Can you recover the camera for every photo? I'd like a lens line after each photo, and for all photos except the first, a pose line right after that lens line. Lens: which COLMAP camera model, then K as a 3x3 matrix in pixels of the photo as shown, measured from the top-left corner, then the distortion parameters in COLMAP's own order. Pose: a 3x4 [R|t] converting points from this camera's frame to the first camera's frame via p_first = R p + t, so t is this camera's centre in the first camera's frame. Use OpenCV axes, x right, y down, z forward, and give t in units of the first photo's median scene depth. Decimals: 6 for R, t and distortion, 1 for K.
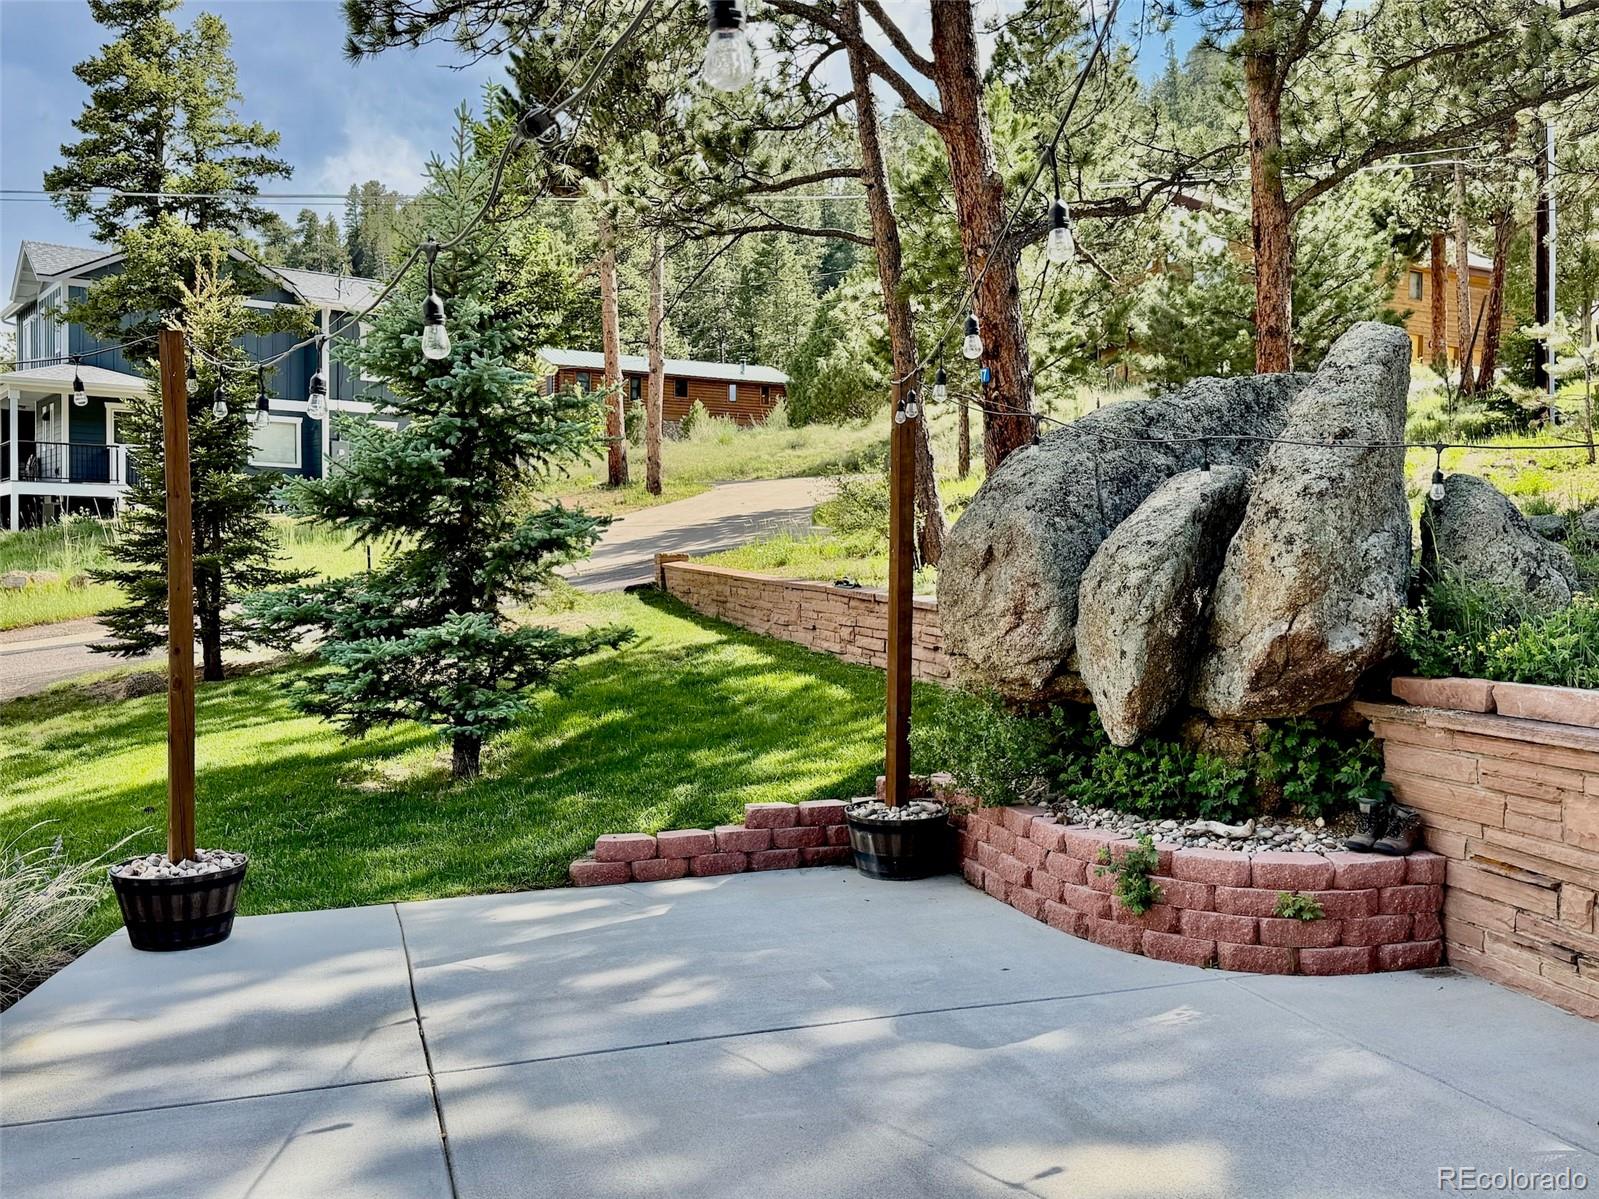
lens RADIAL K [[1456.3, 0, 799.5], [0, 1456.3, 599.5], [0, 0, 1]] dist [0.089532, 0.000181]
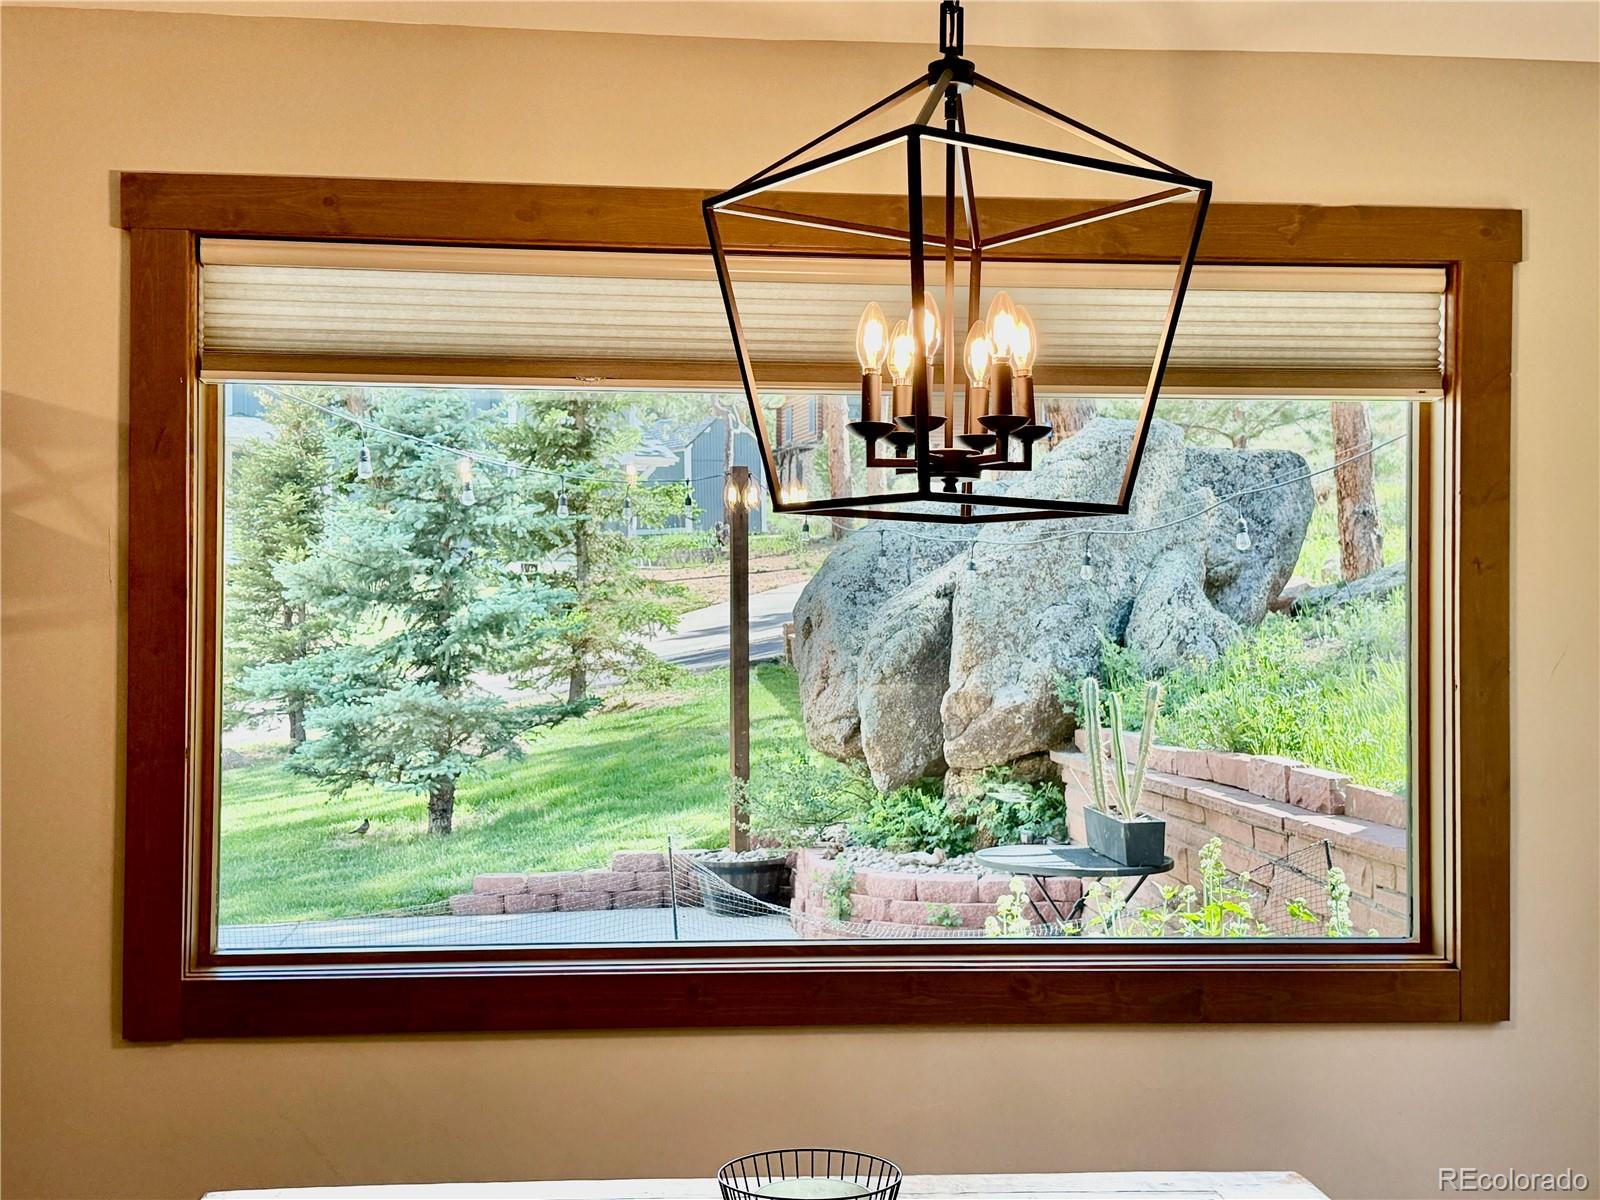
lens RADIAL K [[1975.9, 0, 800.0], [0, 1975.9, 600.0], [0, 0, 1]] dist [0.006760, 0.001682]
pose [[0.978156, -0.011501, -0.207552, 0.507754], [0.002903, 0.999127, -0.041681, 0.014828], [0.207850, 0.040168, 0.977336, -0.562762]]
